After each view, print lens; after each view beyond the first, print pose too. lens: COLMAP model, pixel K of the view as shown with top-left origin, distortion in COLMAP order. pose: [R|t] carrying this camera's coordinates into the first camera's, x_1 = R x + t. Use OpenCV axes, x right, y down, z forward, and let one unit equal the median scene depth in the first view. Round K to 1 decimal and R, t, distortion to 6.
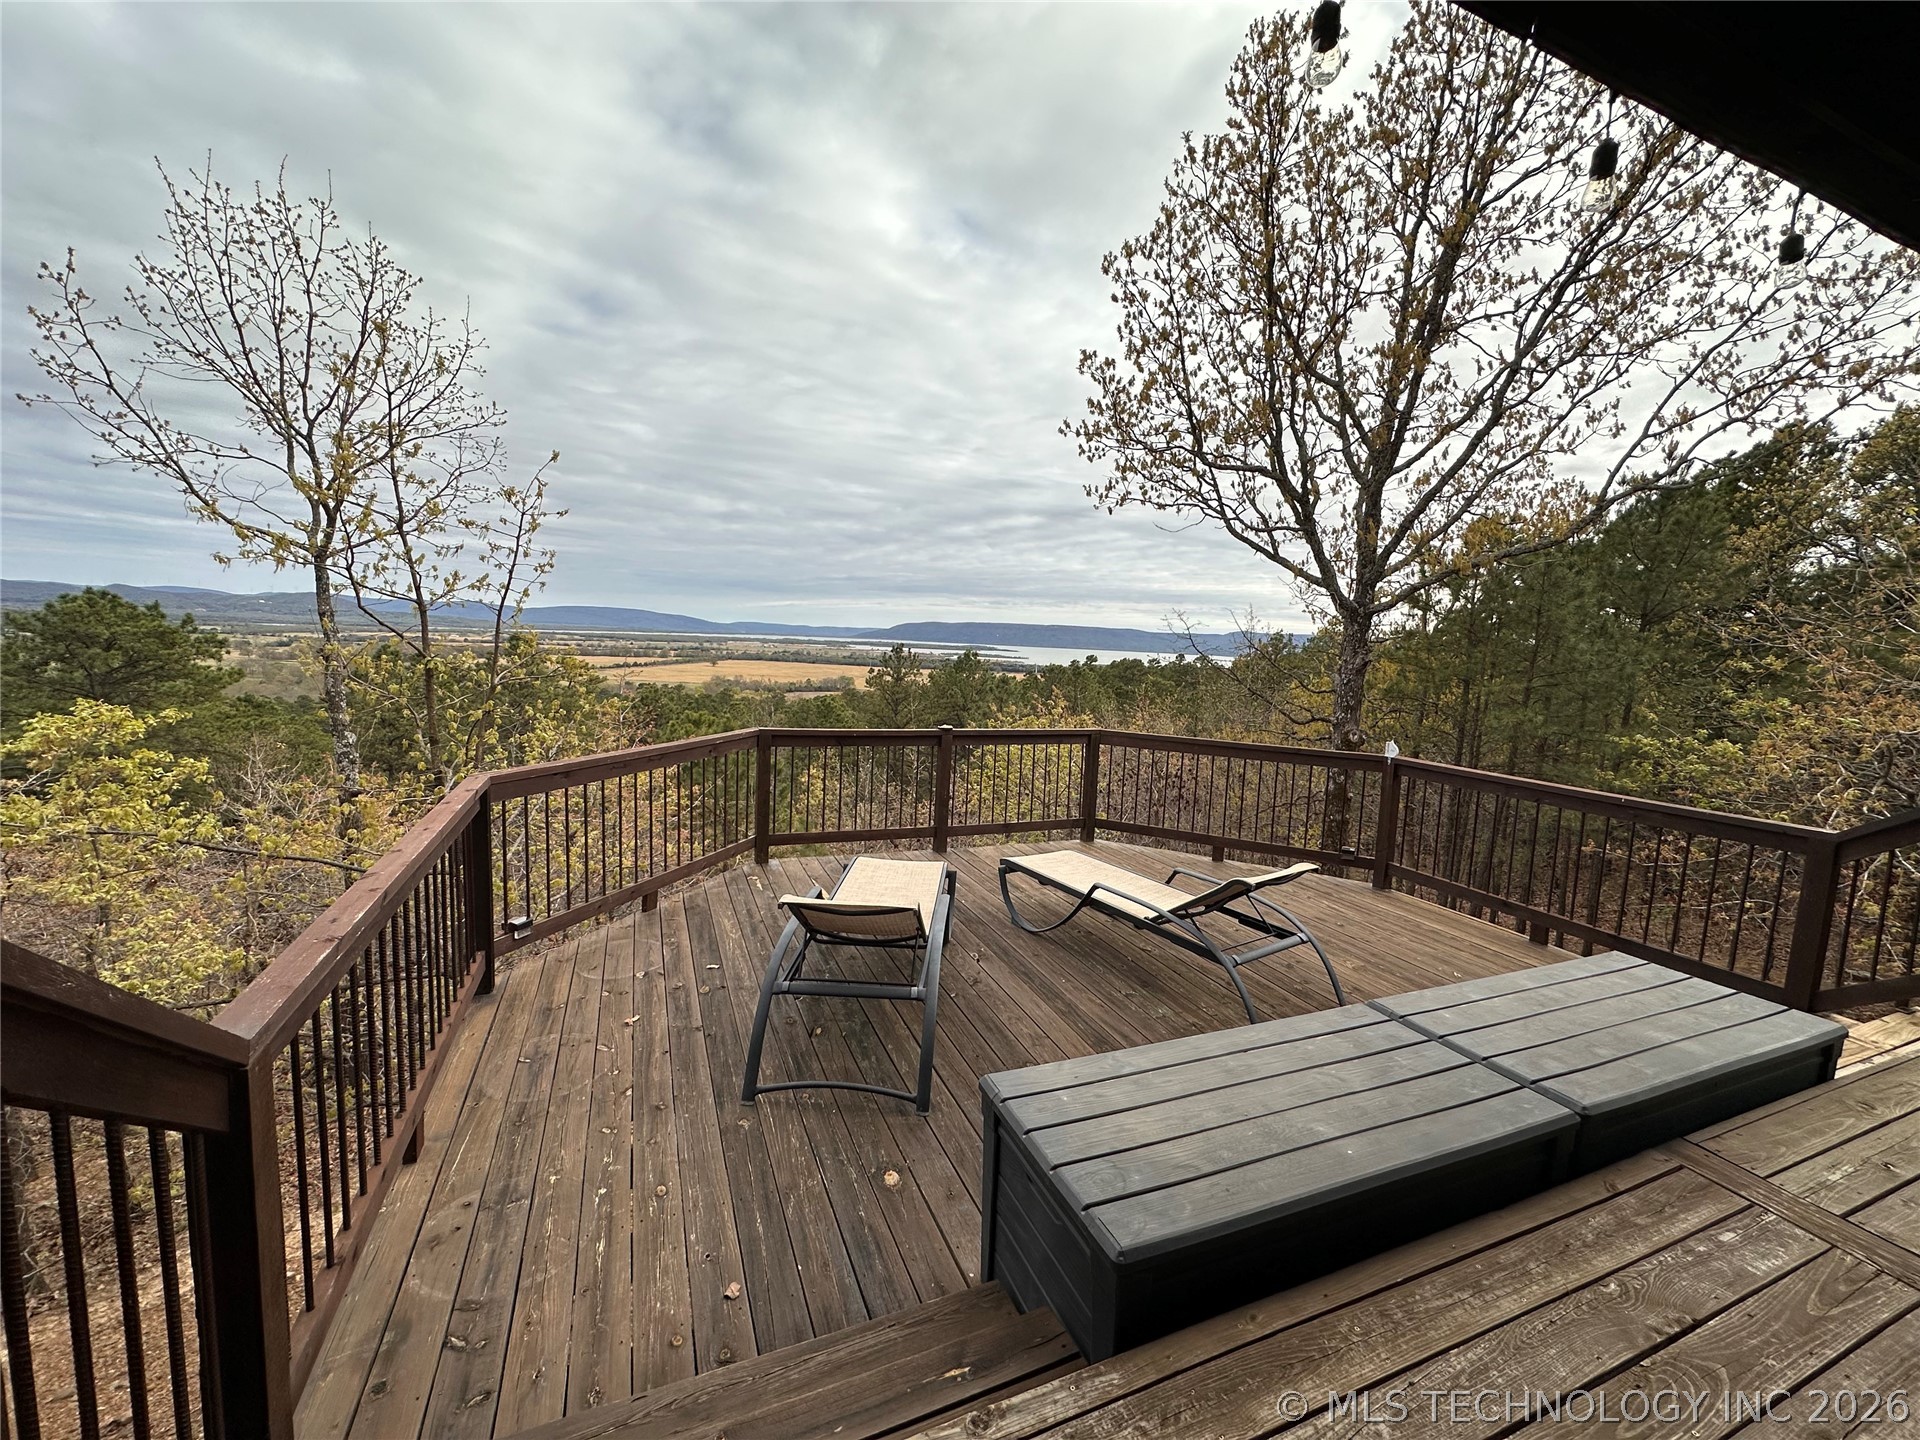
lens RADIAL K [[765.0, 0, 961.1], [0, 765.0, 725.9], [0, 0, 1]] dist [-0.000506, -0.000364]
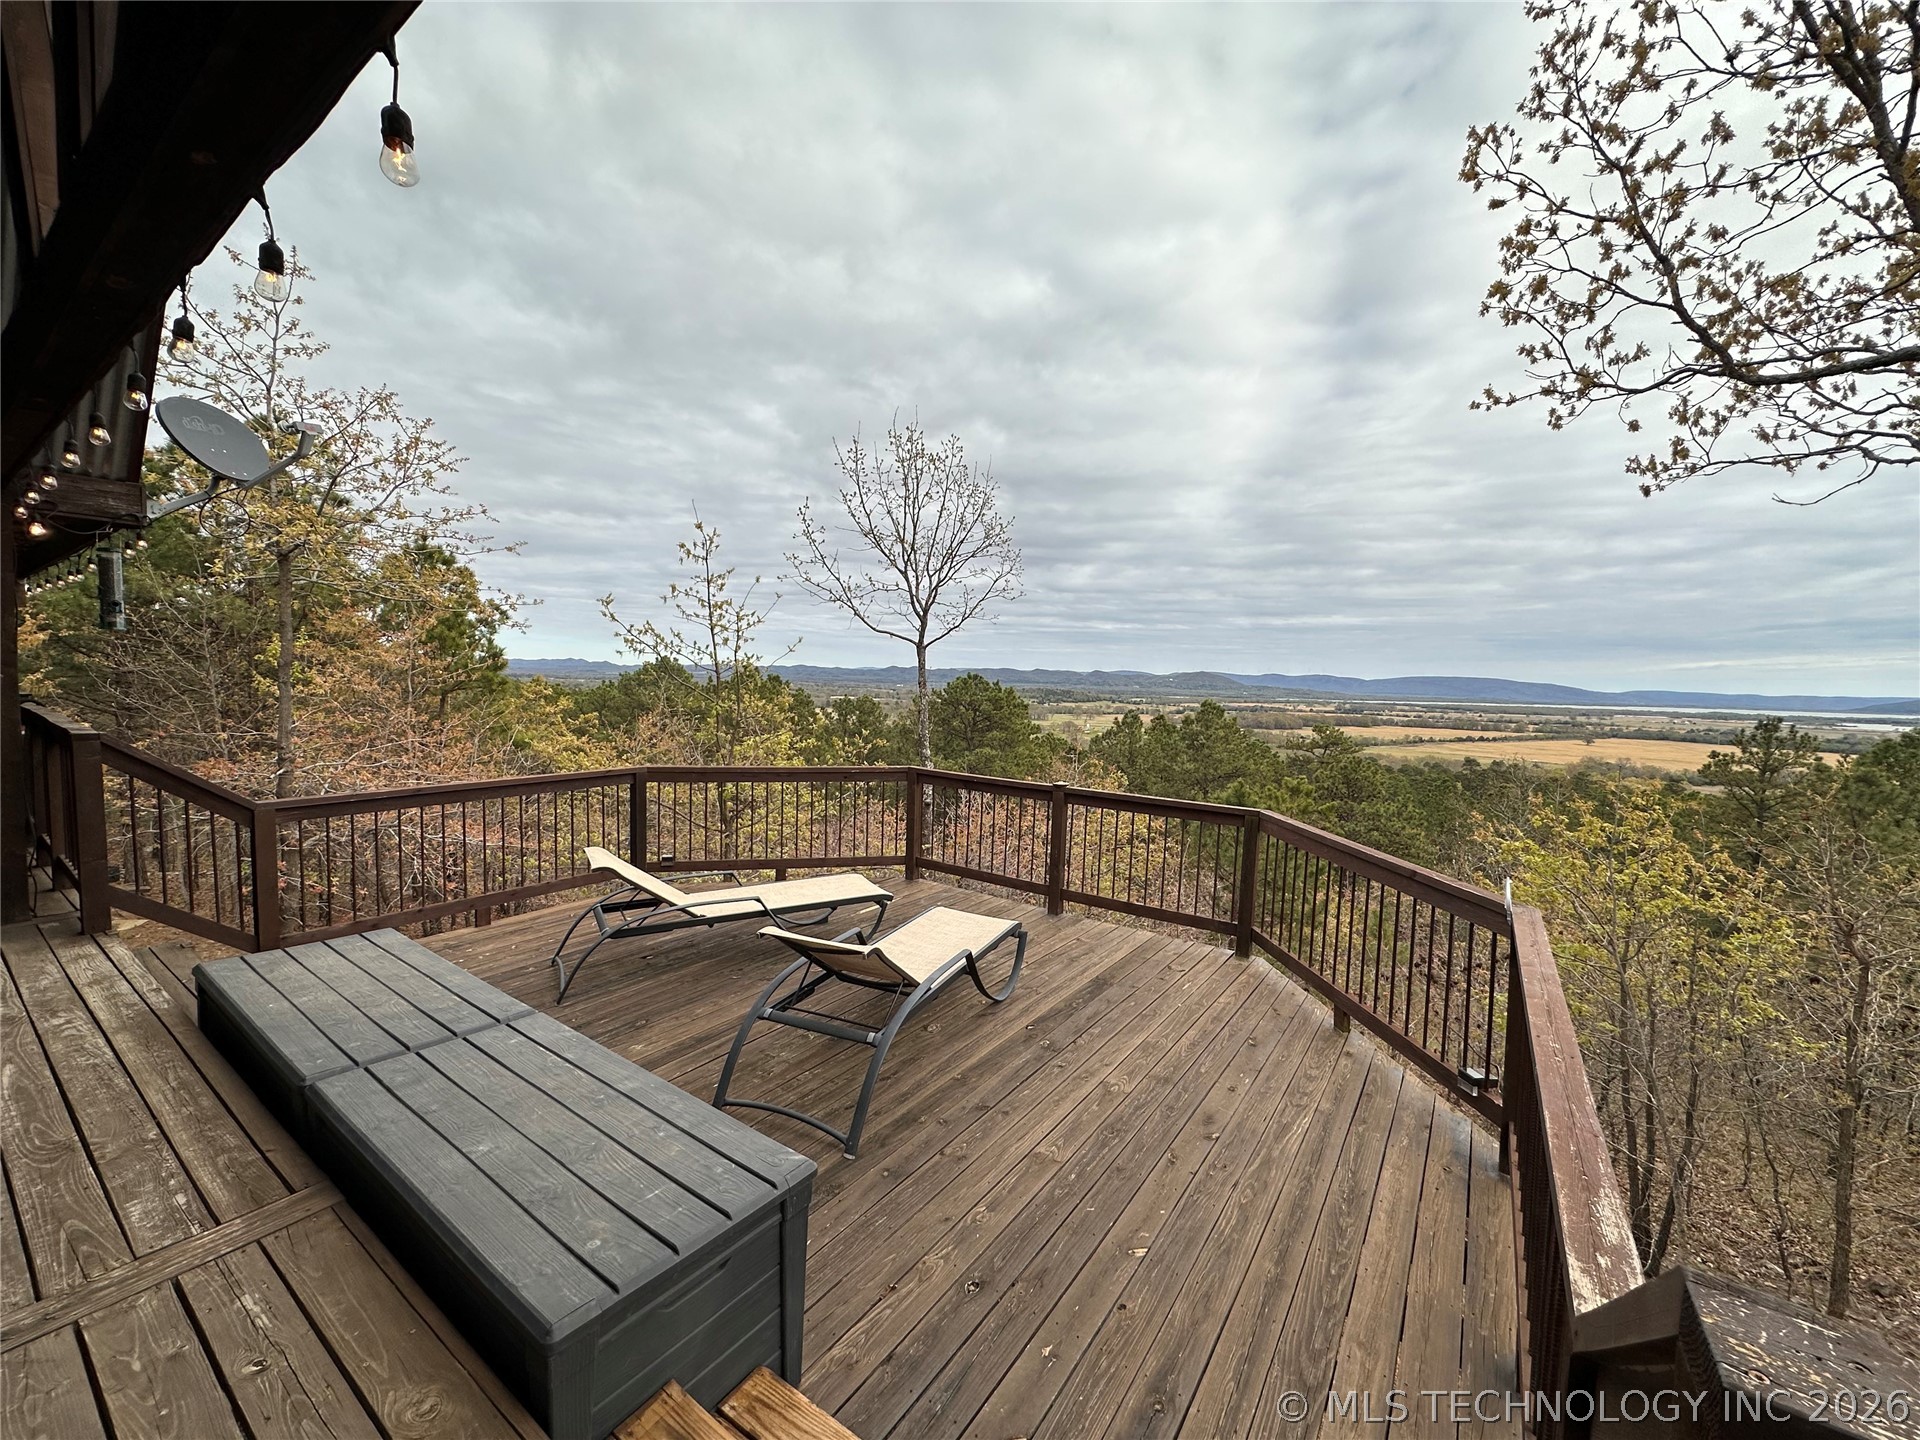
lens RADIAL K [[765.0, 0, 961.1], [0, 765.0, 725.9], [0, 0, 1]] dist [-0.000506, -0.000364]
pose [[0.537074, 0.026955, -0.843105, 0.832288], [-0.104574, 0.993907, -0.034840, -0.027549], [0.837028, 0.106878, 0.536620, 0.423436]]
